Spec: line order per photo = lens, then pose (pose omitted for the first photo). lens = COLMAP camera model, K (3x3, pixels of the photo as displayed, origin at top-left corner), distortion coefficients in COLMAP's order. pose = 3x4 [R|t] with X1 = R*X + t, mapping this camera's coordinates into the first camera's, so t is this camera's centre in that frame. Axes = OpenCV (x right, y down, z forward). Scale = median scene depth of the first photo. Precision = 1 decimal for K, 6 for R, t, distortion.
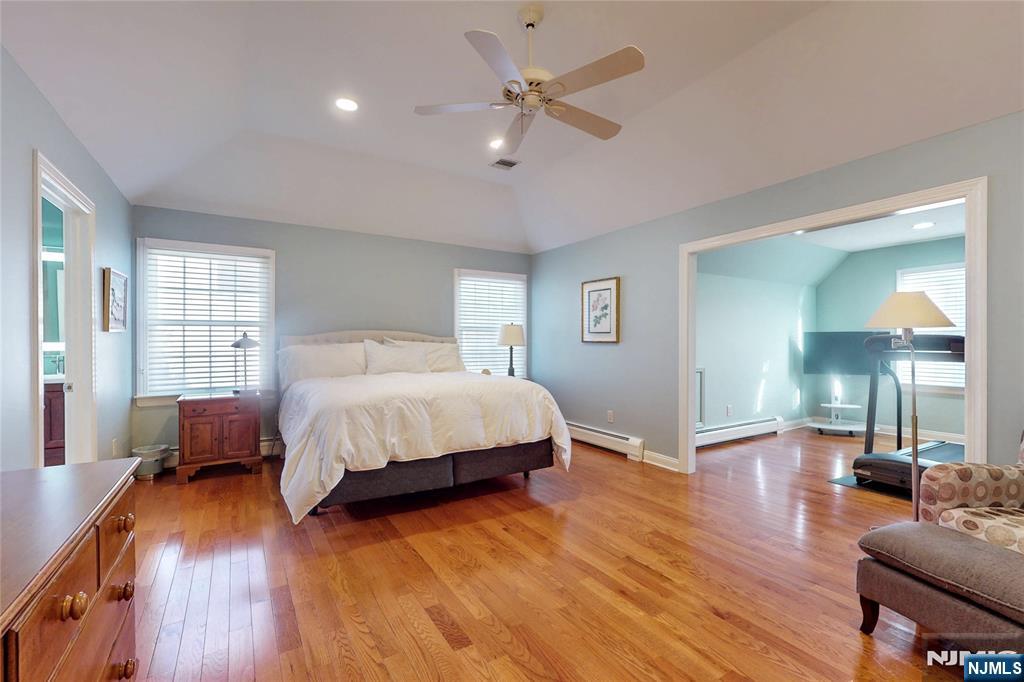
lens RADIAL K [[445.3, 0, 514.5], [0, 445.3, 343.3], [0, 0, 1]] dist [-0.000349, 0.000151]
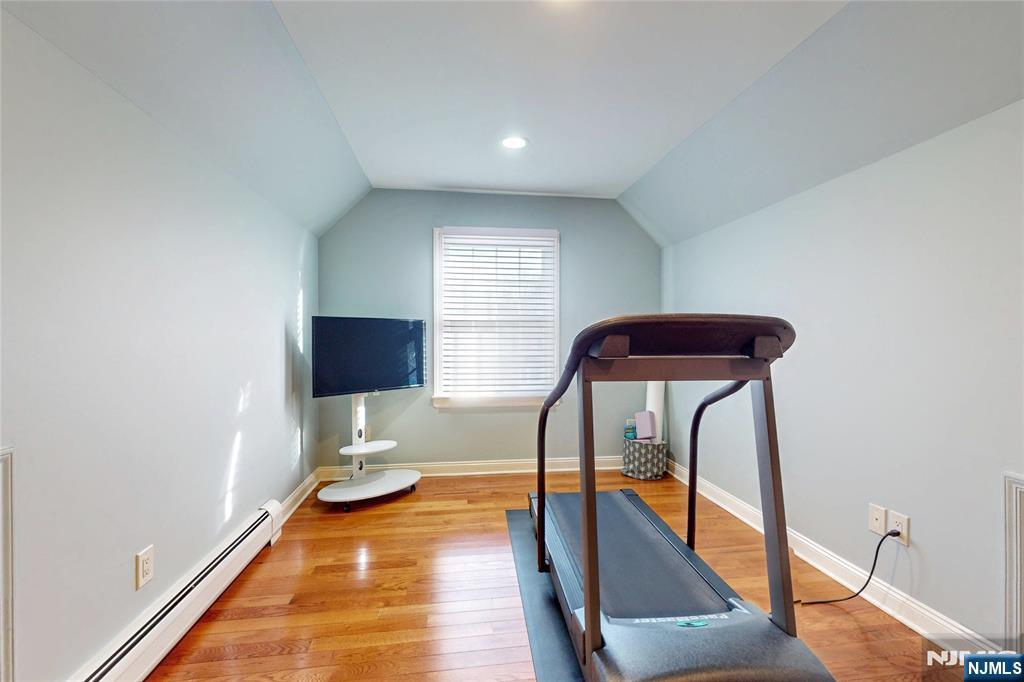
lens RADIAL K [[445.3, 0, 514.5], [0, 445.3, 343.3], [0, 0, 1]] dist [-0.000349, 0.000151]
pose [[0.424721, -0.025937, 0.904953, 0.286470], [0.002551, 0.999620, 0.027453, -0.007981], [-0.905321, -0.009351, 0.424626, 0.569827]]
